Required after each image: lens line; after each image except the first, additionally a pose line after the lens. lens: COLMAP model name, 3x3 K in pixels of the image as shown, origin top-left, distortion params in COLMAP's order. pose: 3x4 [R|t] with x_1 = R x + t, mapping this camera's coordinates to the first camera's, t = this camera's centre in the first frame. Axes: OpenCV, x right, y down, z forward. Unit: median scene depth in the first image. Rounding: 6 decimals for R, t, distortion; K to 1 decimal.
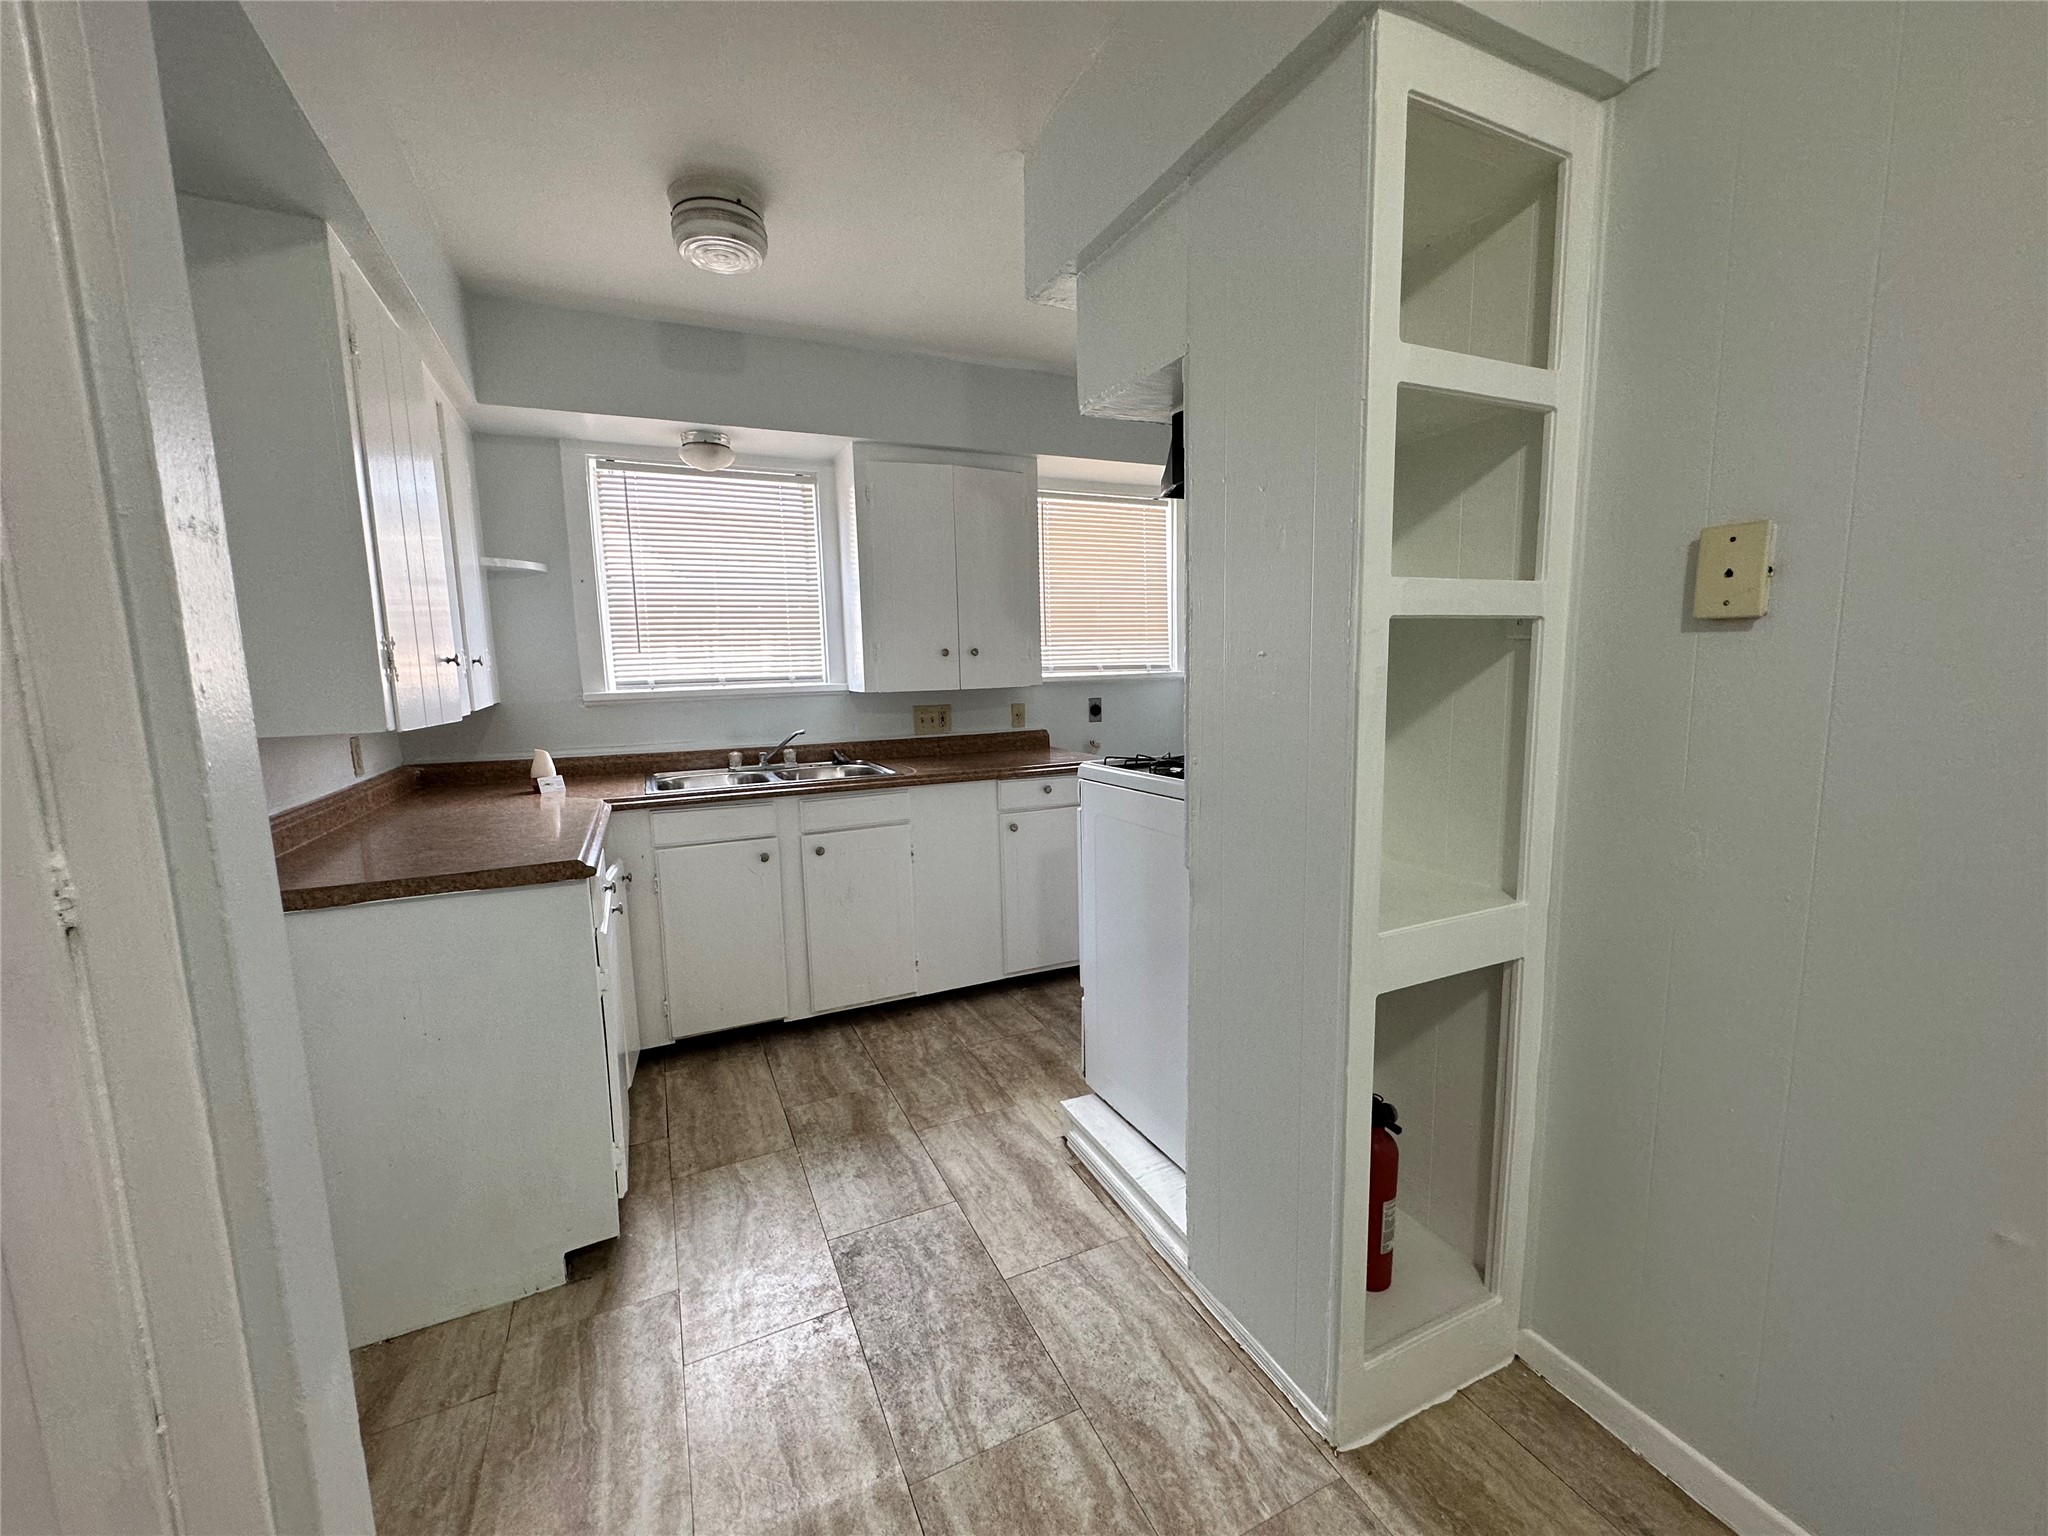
lens RADIAL K [[818.2, 0, 1024.8], [0, 818.2, 770.0], [0, 0, 1]] dist [-0.004877, 0.001214]
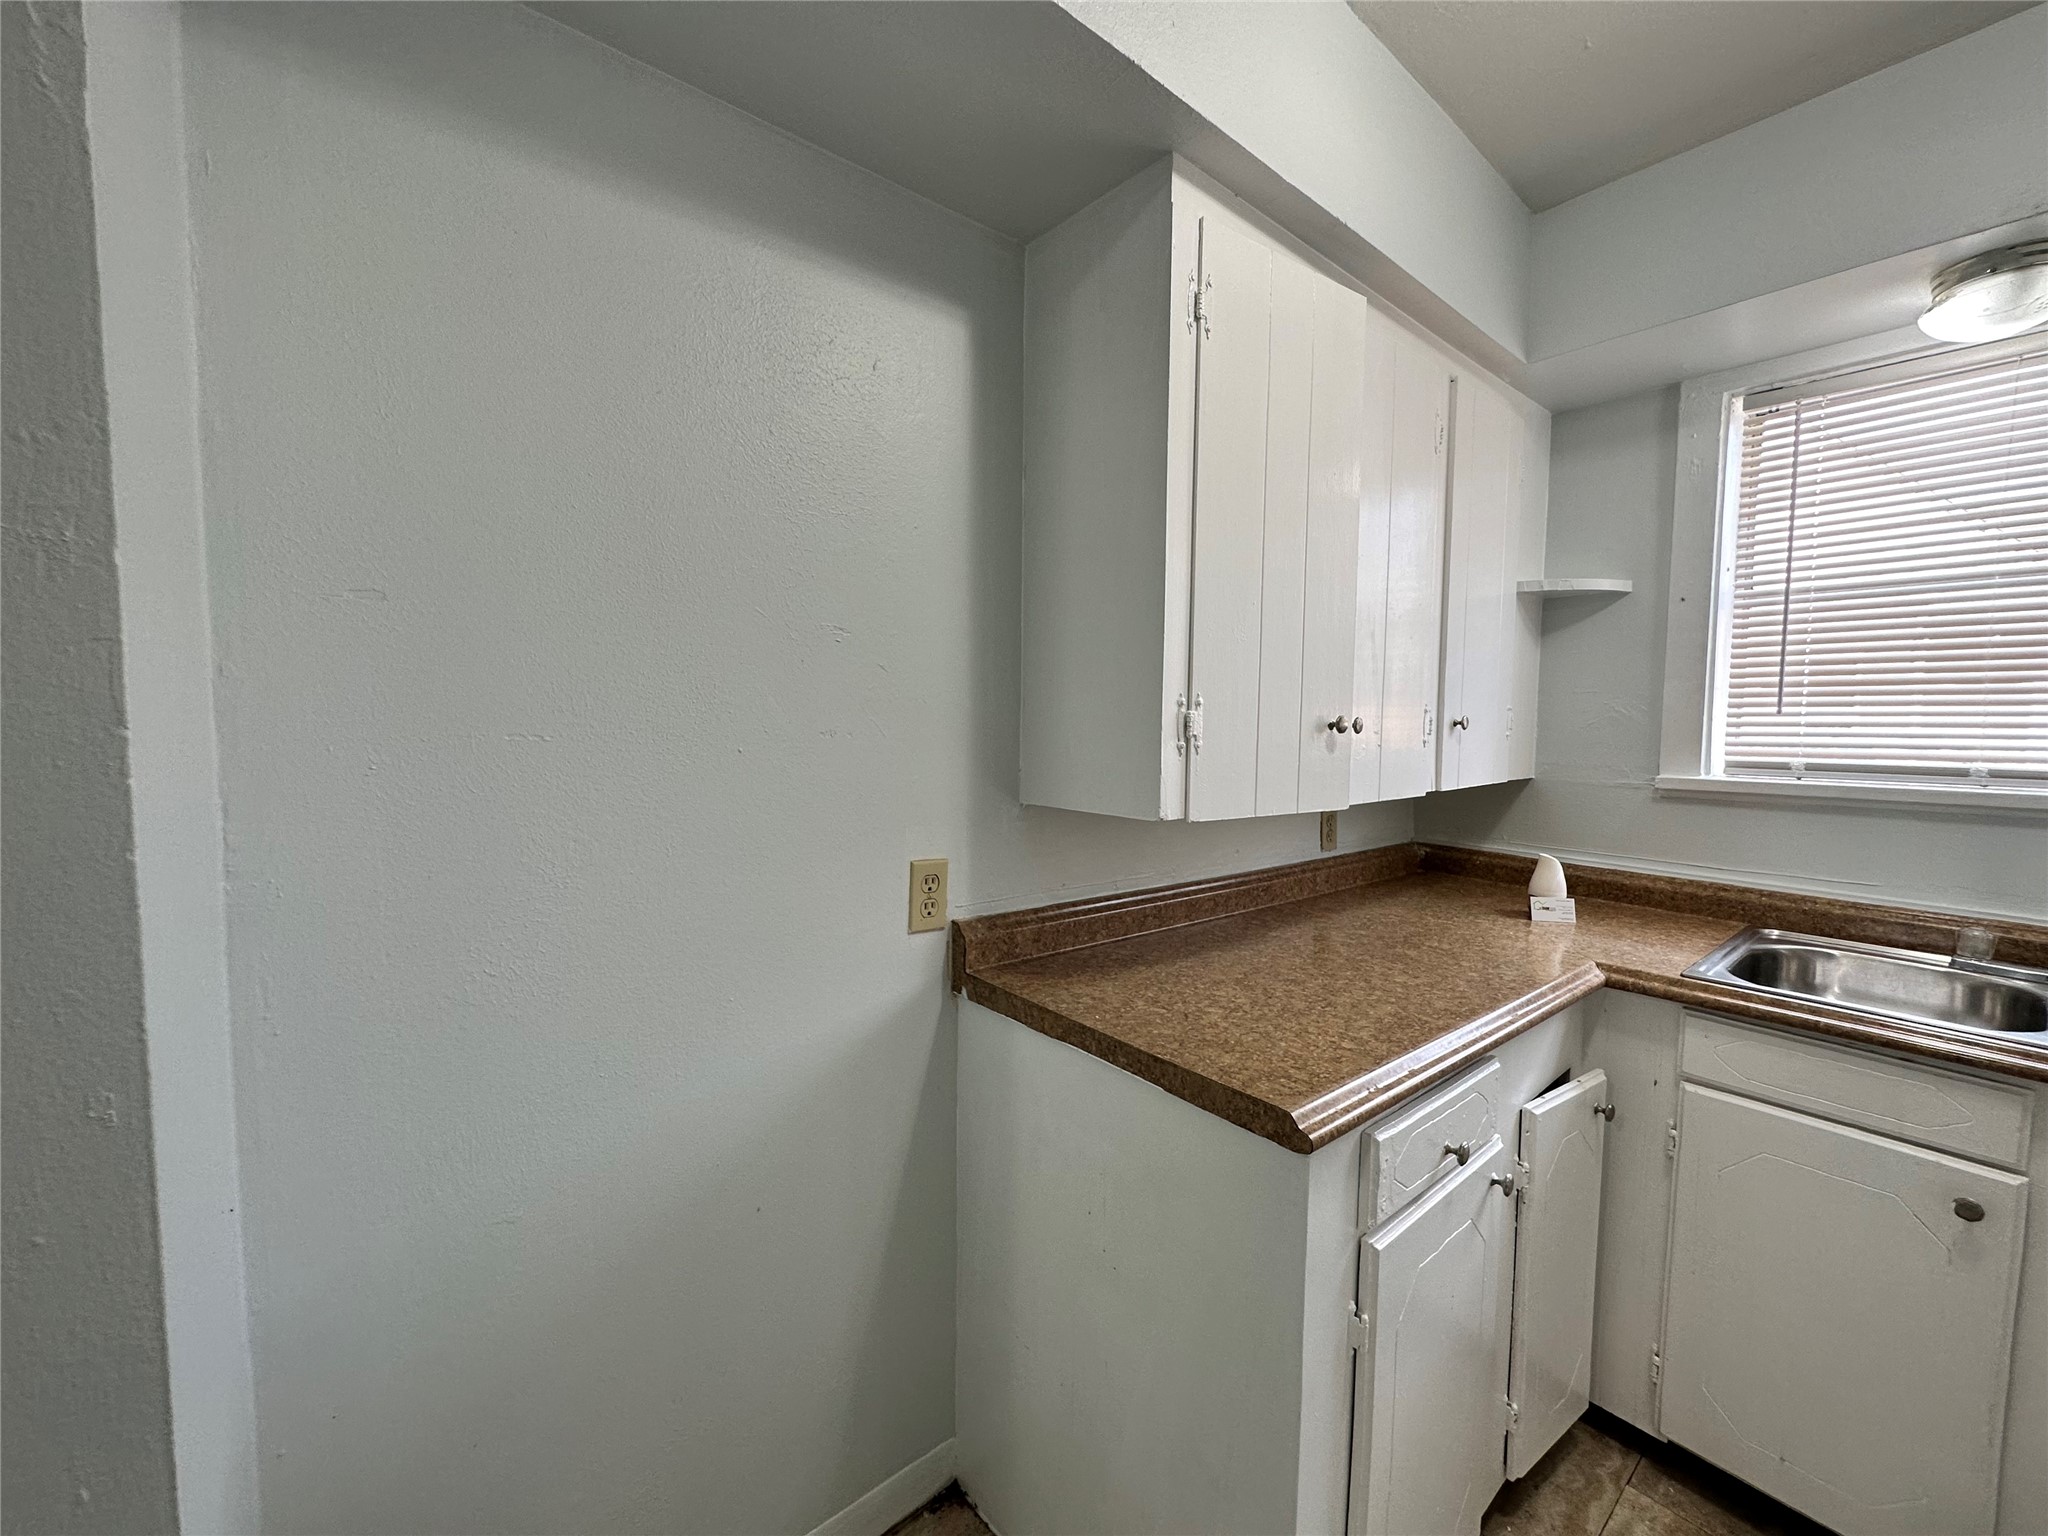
lens RADIAL K [[818.2, 0, 1024.8], [0, 818.2, 770.0], [0, 0, 1]] dist [-0.004877, 0.001214]
pose [[0.251977, 0.087379, -0.963780, -0.053560], [-0.143322, 0.988302, 0.052131, -0.061588], [0.957061, 0.124995, 0.261553, 0.366454]]
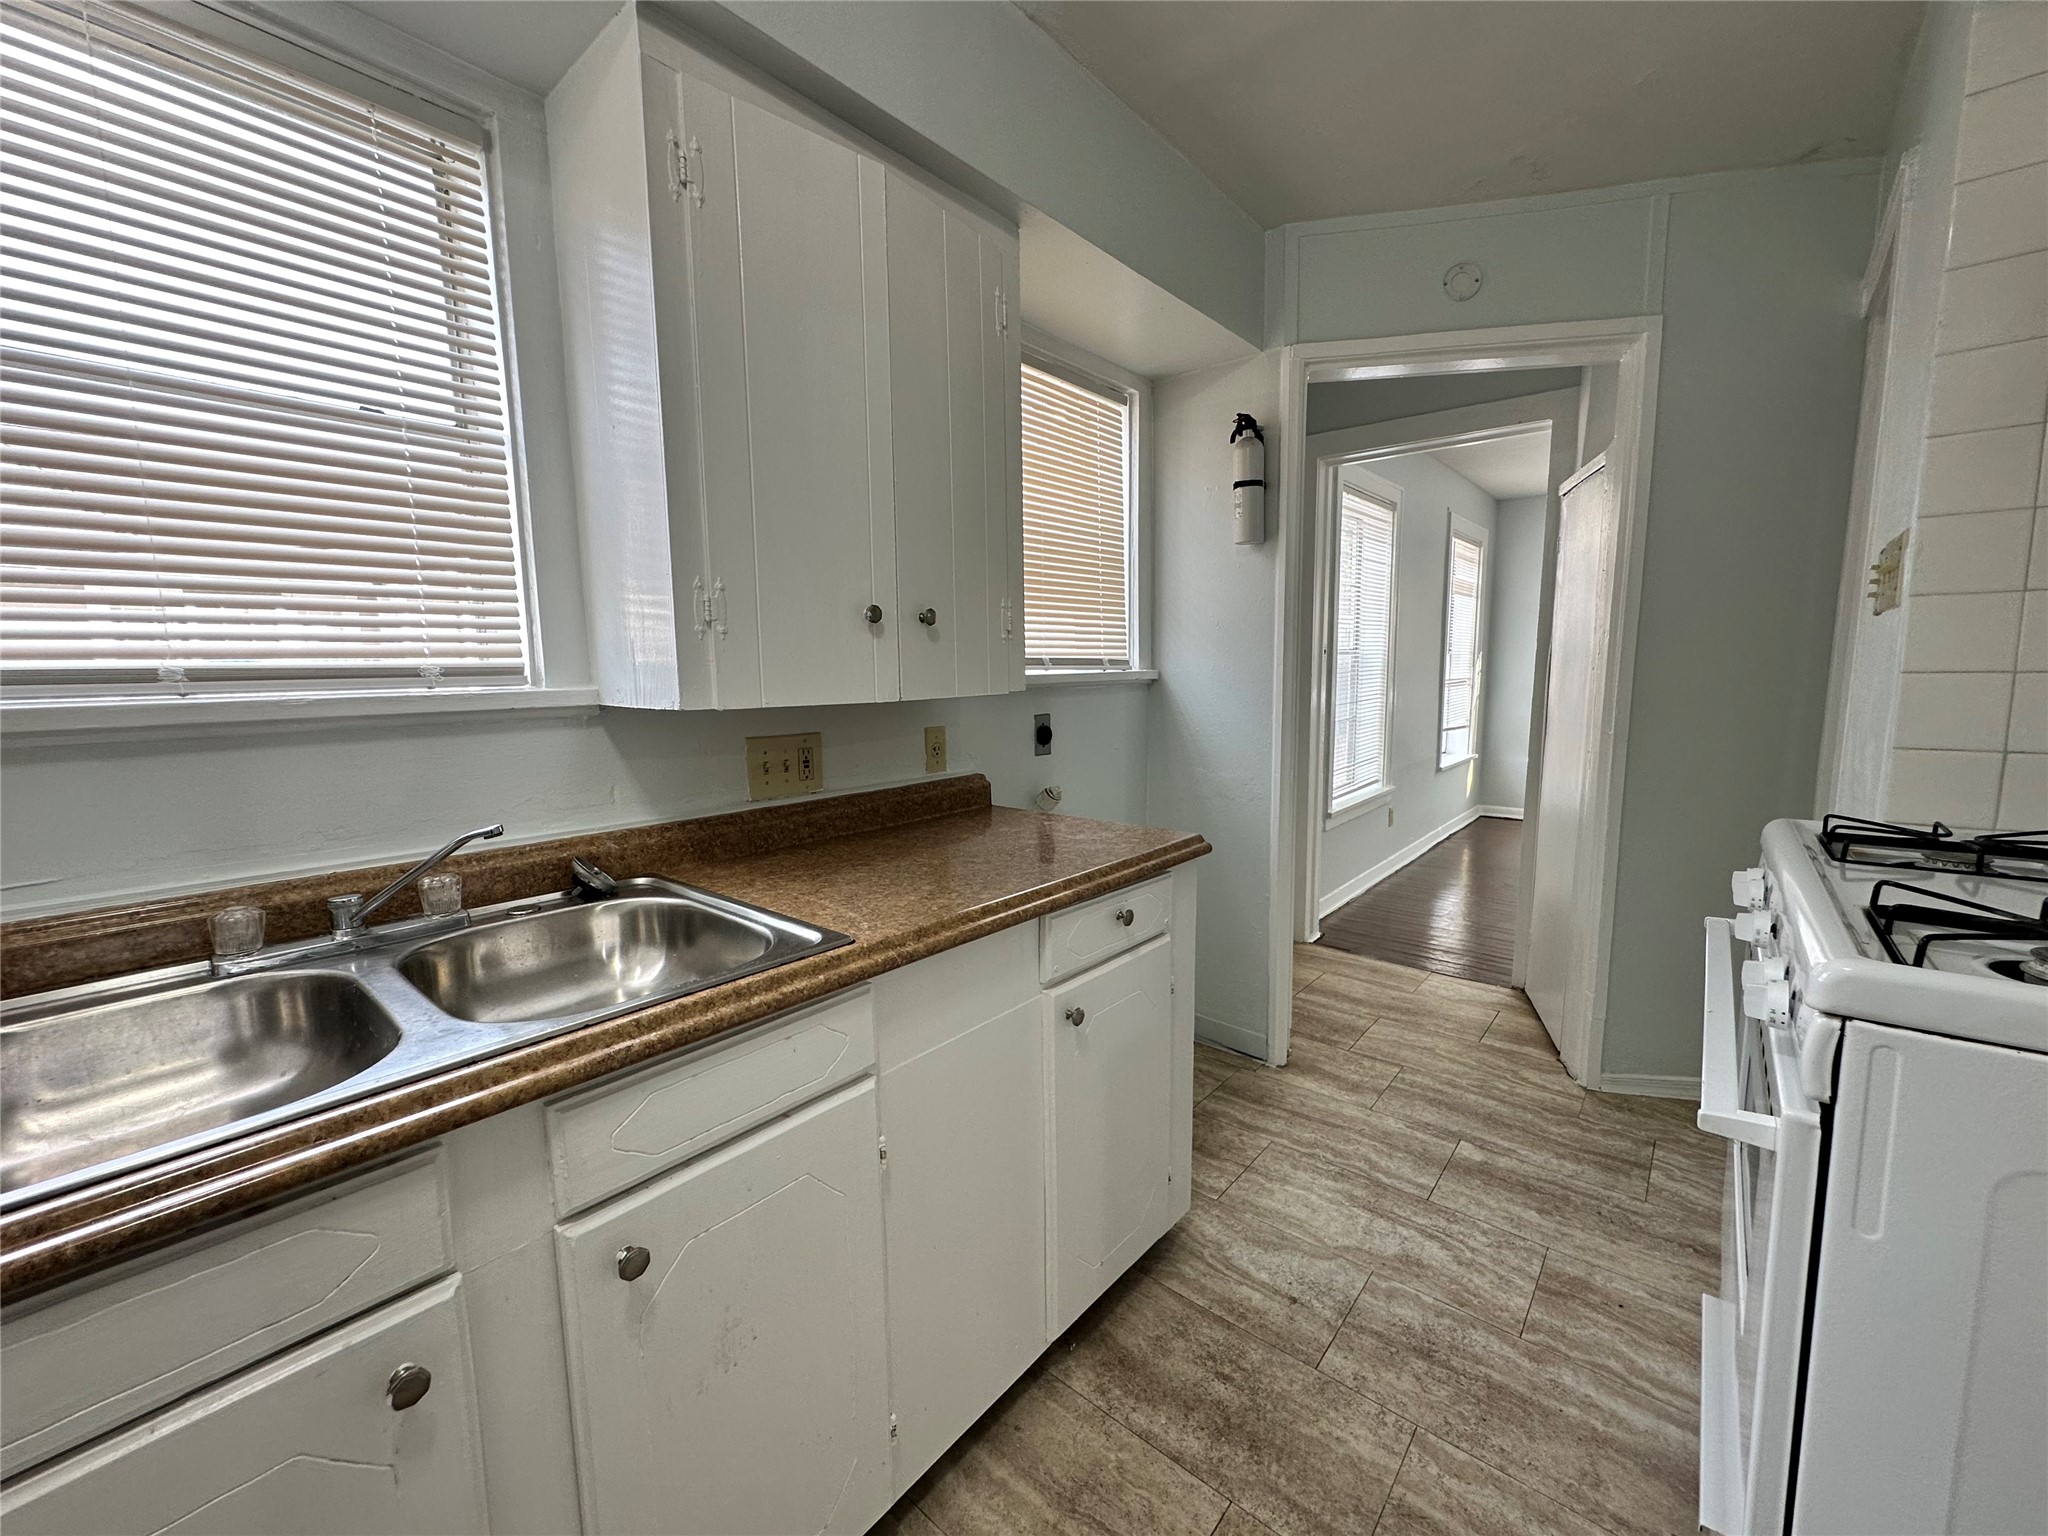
lens RADIAL K [[818.2, 0, 1024.8], [0, 818.2, 770.0], [0, 0, 1]] dist [-0.004877, 0.001214]
pose [[0.909683, -0.040074, 0.413366, -0.221436], [0.044338, 0.999016, -0.000723, -0.064343], [-0.412931, 0.018985, 0.910564, 0.633177]]
